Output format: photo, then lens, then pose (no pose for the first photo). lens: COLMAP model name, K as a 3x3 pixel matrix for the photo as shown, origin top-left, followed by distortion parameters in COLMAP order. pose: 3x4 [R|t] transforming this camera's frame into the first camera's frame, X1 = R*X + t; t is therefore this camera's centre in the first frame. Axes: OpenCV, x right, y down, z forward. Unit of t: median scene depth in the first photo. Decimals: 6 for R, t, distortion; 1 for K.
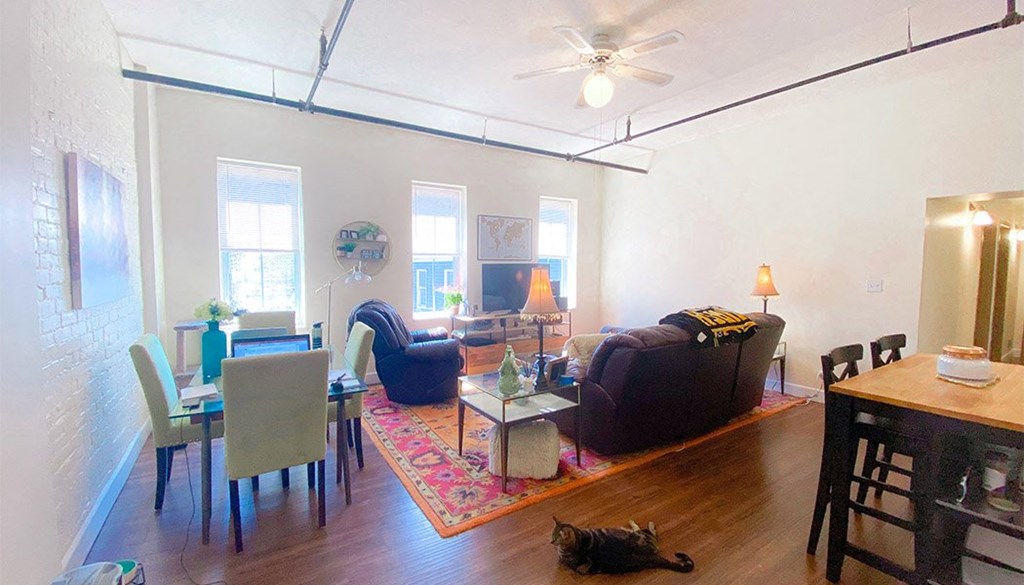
lens RADIAL K [[413.7, 0, 508.8], [0, 413.7, 288.4], [0, 0, 1]] dist [0.031570, -0.027271]
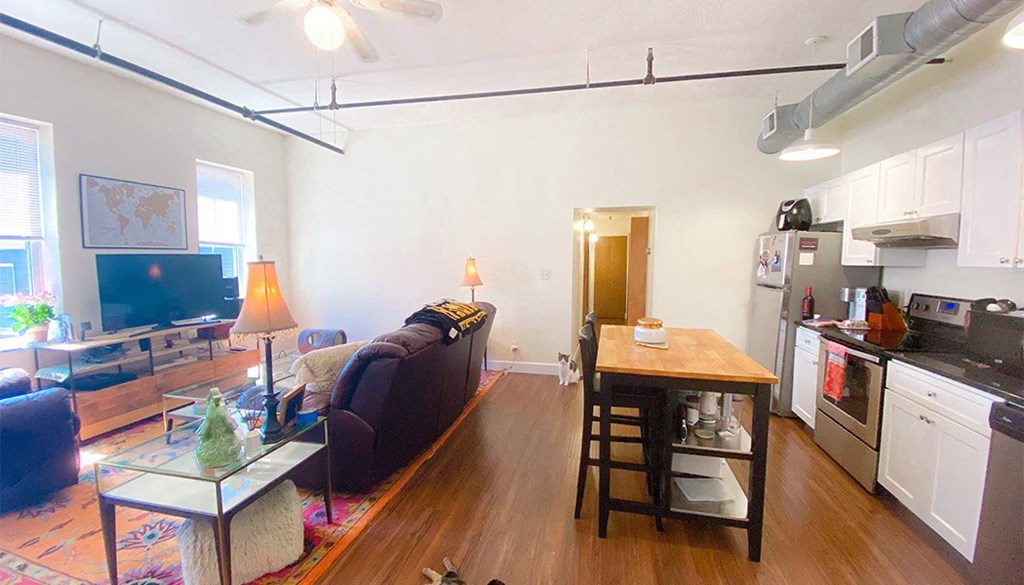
lens RADIAL K [[413.7, 0, 508.8], [0, 413.7, 288.4], [0, 0, 1]] dist [0.031570, -0.027271]
pose [[0.714771, -0.054589, 0.697225, -0.094593], [0.037632, 0.998507, 0.039598, -0.017044], [-0.698345, -0.002065, 0.715758, 0.204852]]
